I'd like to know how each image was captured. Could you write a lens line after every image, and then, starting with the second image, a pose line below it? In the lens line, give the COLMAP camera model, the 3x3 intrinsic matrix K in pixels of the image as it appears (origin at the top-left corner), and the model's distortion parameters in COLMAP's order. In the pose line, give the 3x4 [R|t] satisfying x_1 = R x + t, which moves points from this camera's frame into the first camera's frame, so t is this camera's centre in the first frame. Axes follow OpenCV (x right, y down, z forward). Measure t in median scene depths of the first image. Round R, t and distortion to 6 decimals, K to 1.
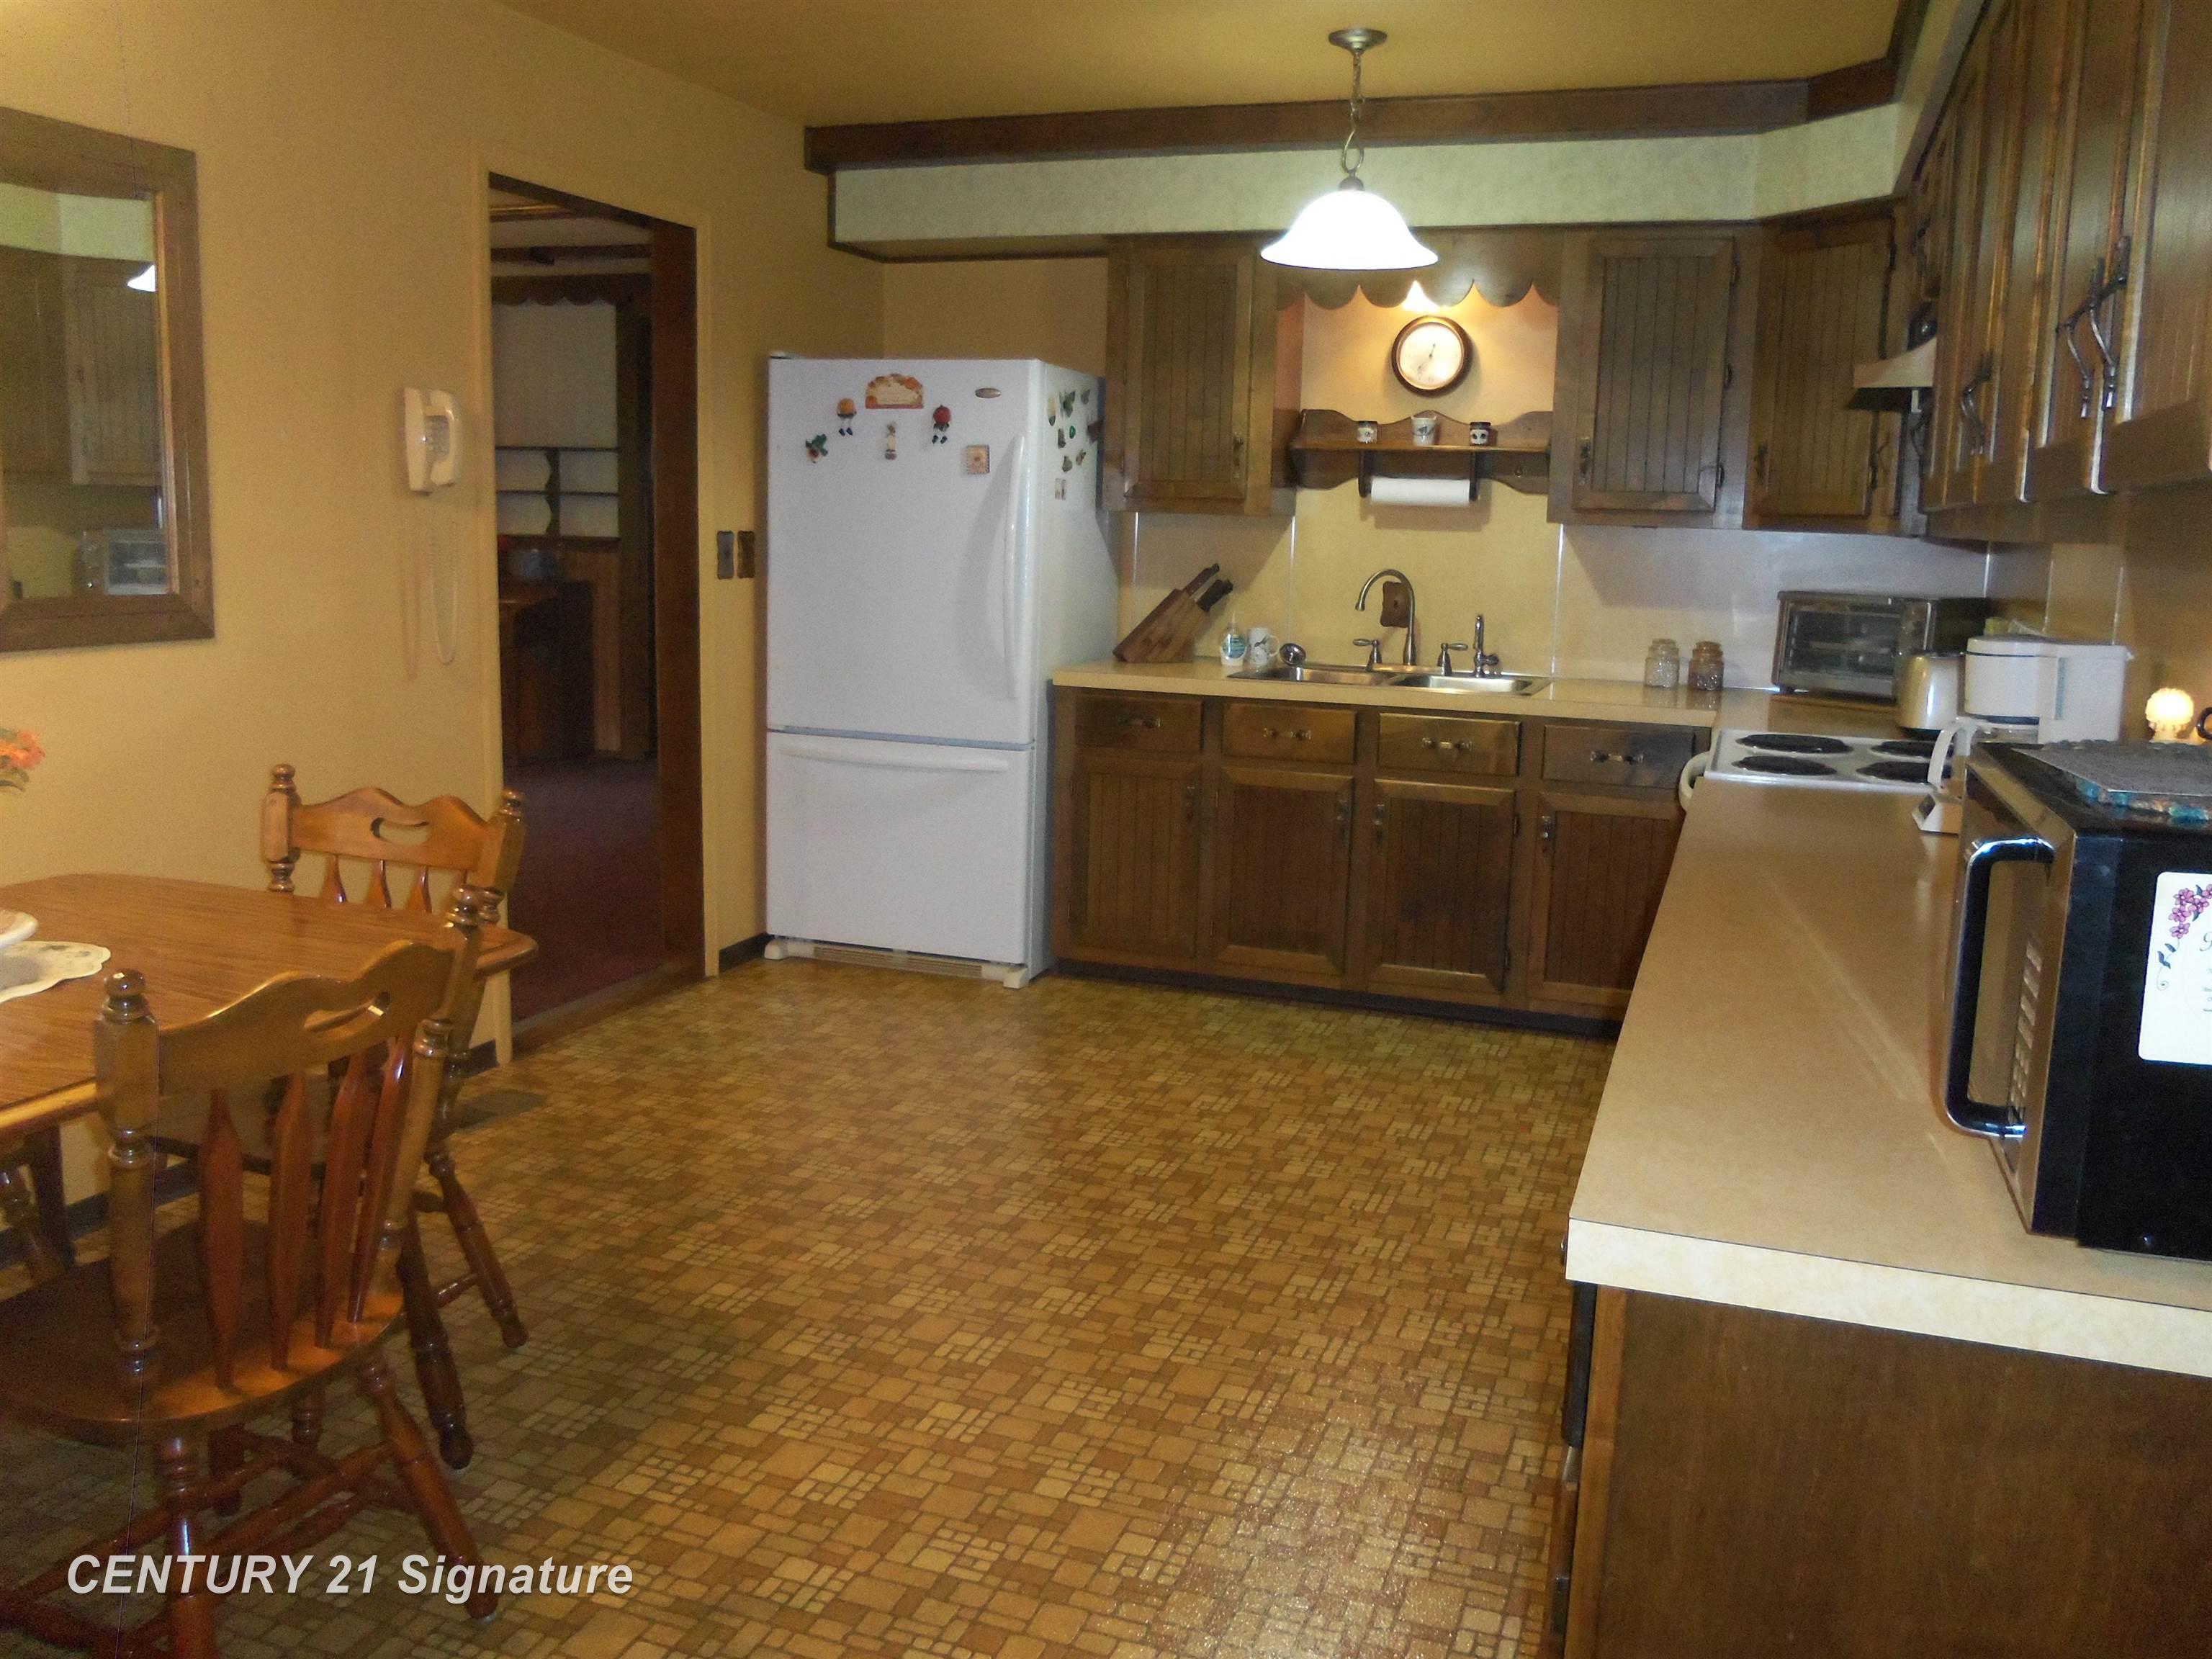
lens RADIAL K [[1801.6, 0, 1110.6], [0, 1801.6, 825.9], [0, 0, 1]] dist [-0.055100, 0.015434]
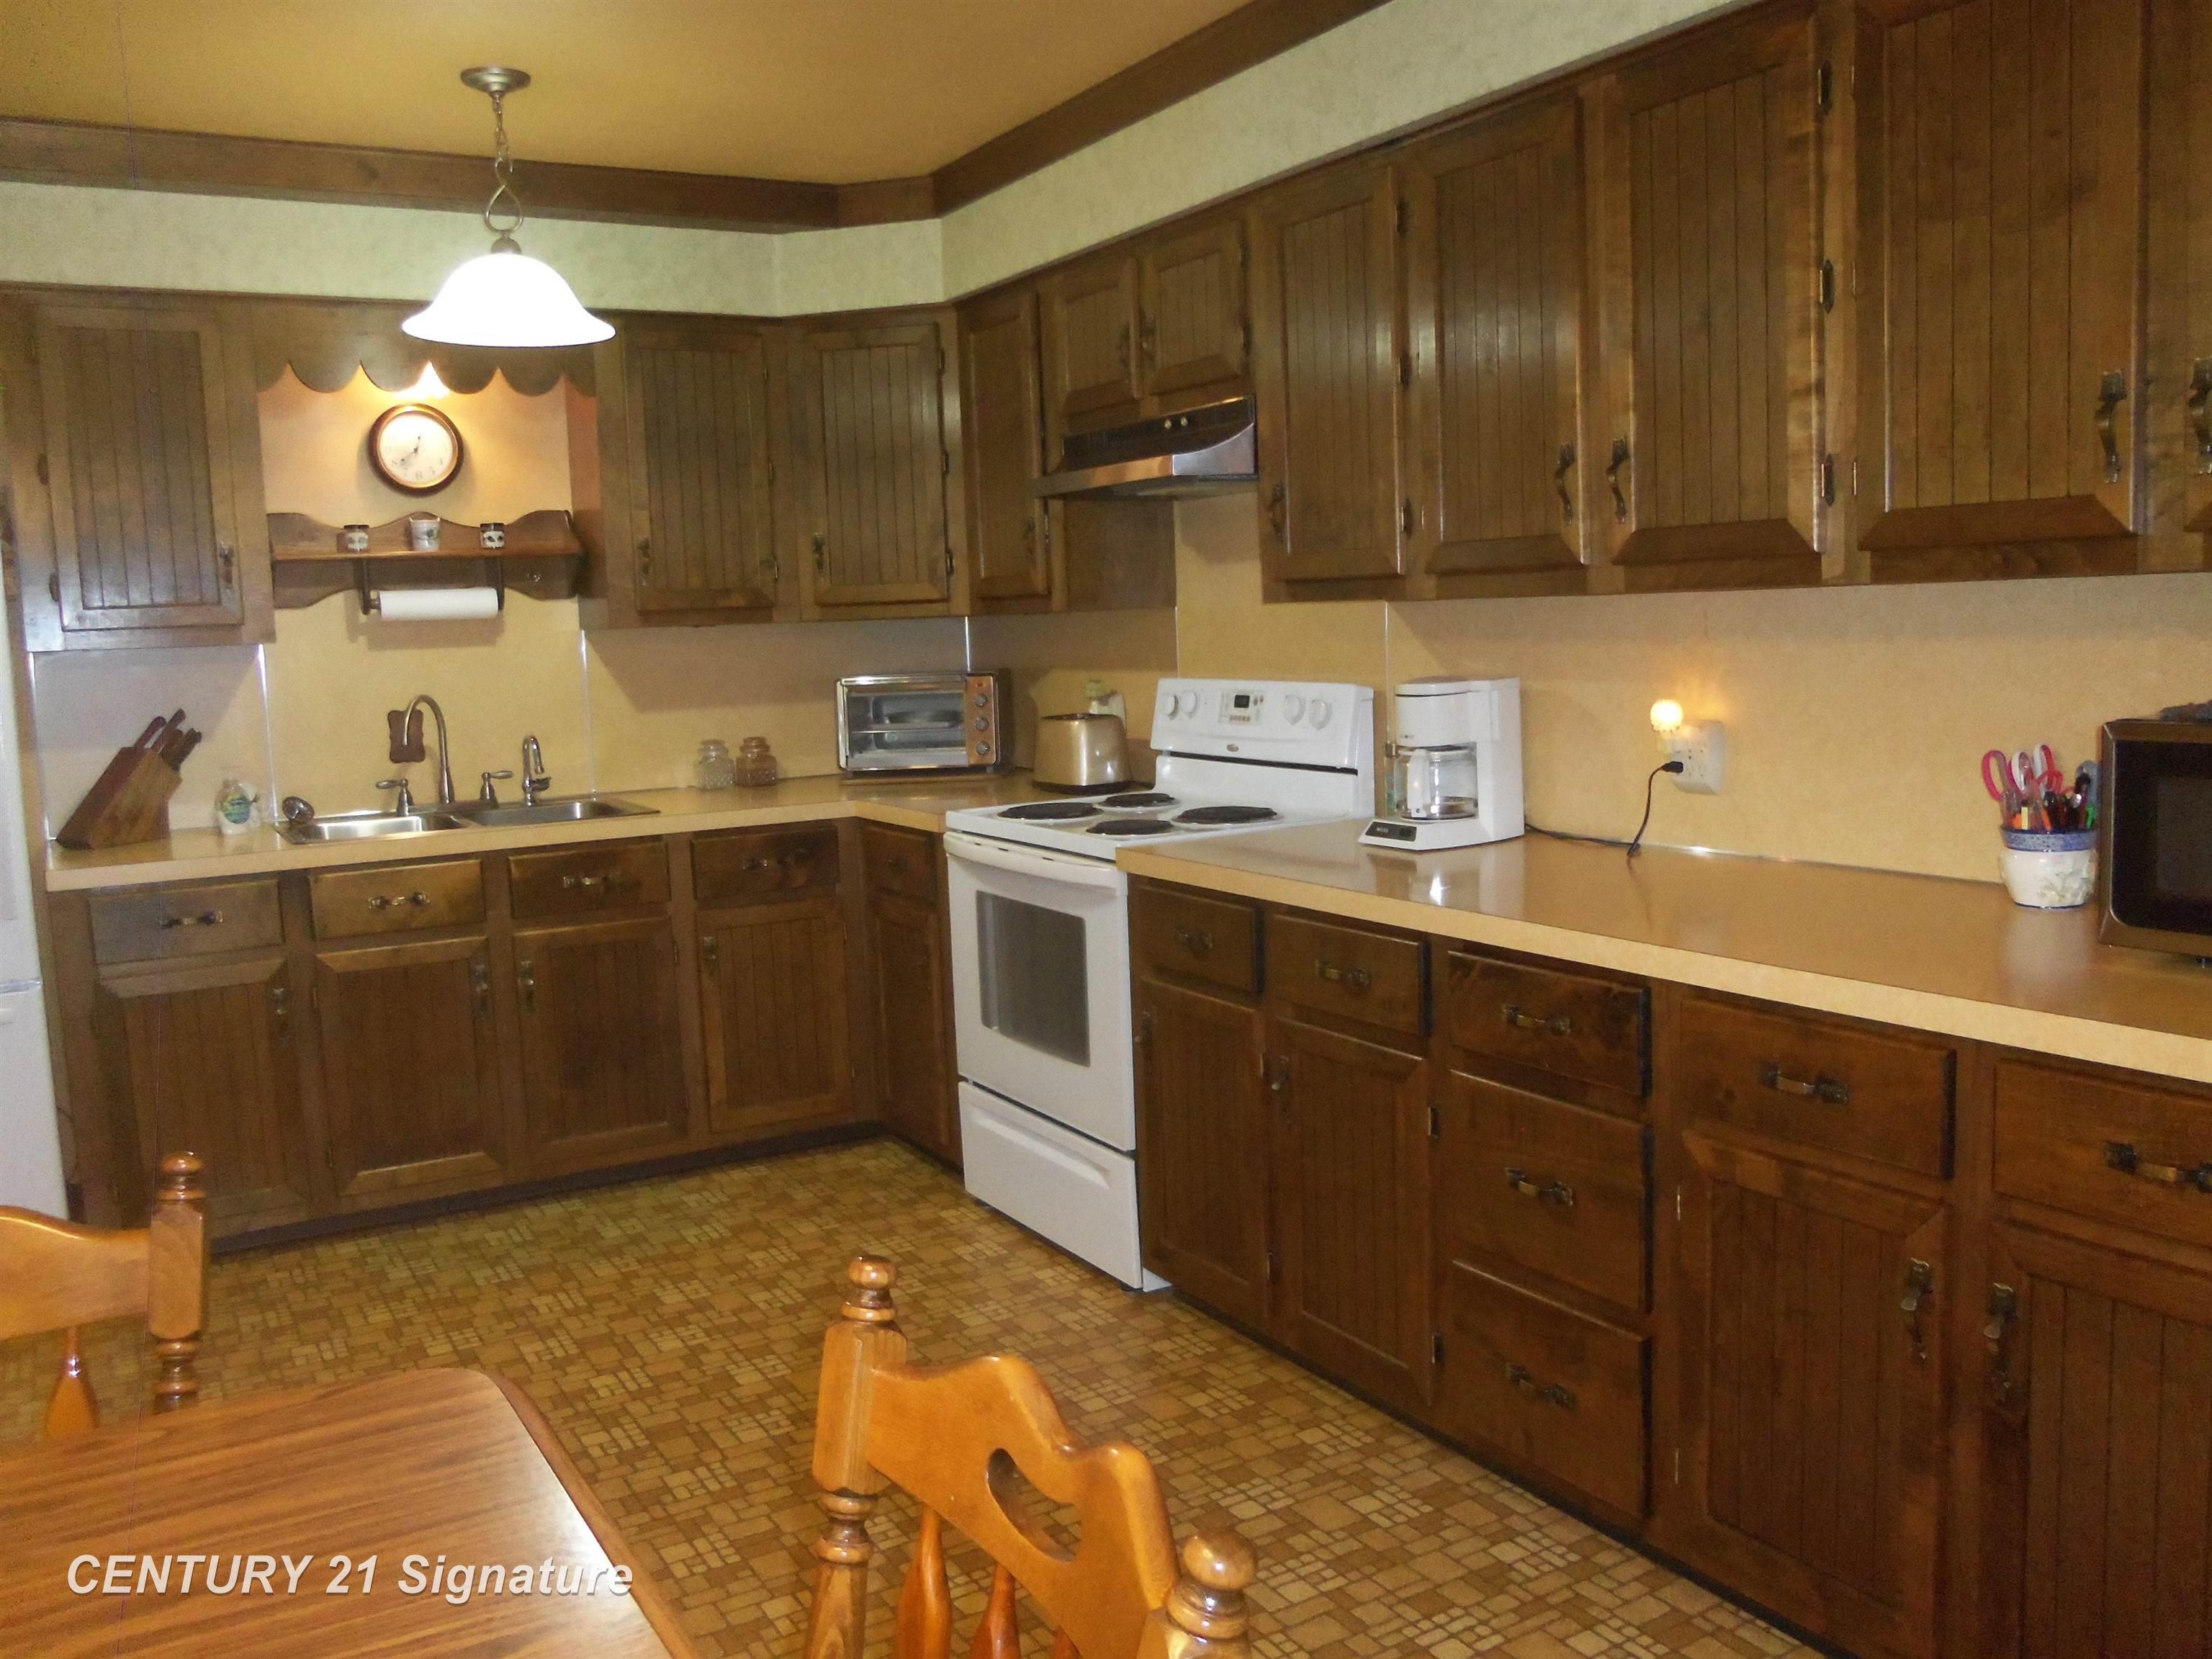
lens RADIAL K [[1801.6, 0, 1111.0], [0, 1801.6, 833.2], [0, 0, 1]] dist [-0.055100, 0.015434]
pose [[0.630732, -0.142047, 0.762889, -0.314431], [0.184614, 0.982345, 0.030276, -0.045677], [-0.753721, 0.121744, 0.645820, 0.220820]]
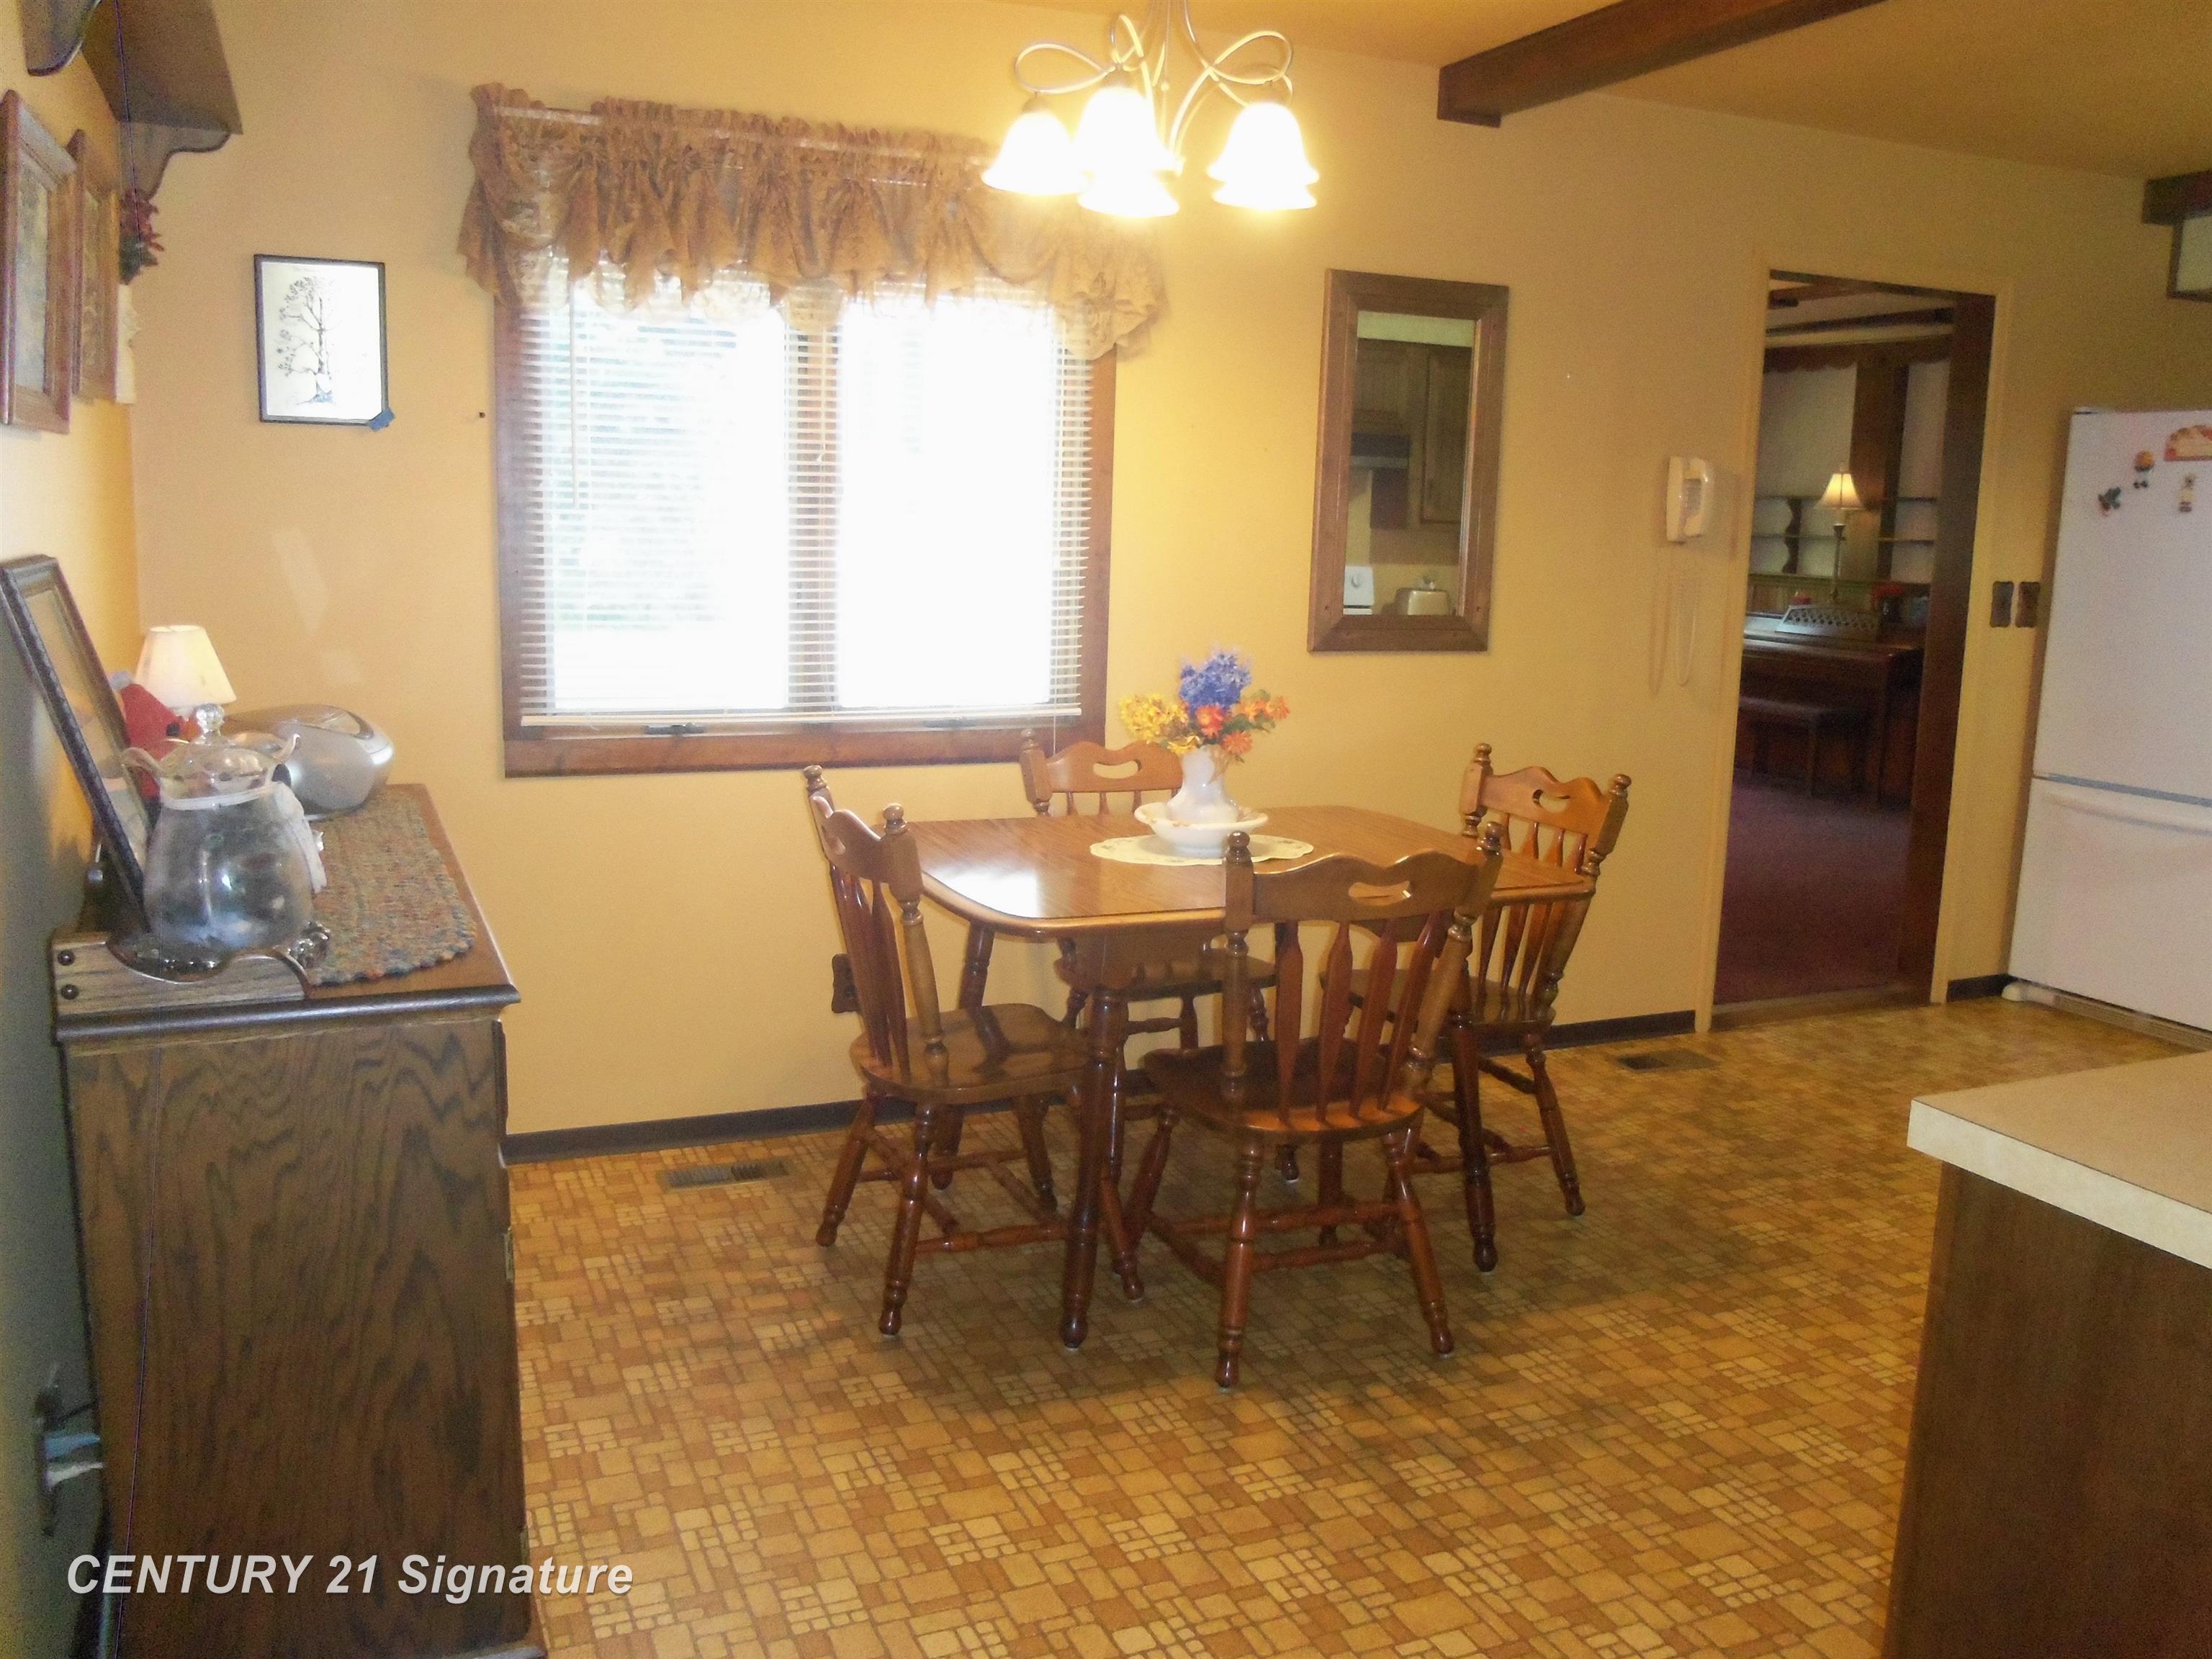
lens RADIAL K [[1801.6, 0, 1103.1], [0, 1801.6, 812.3], [0, 0, 1]] dist [-0.055100, 0.015434]
pose [[0.690936, 0.106728, -0.714994, 0.201301], [-0.129884, 0.991275, 0.022454, 0.015539], [0.711152, 0.077352, 0.698770, -0.094319]]
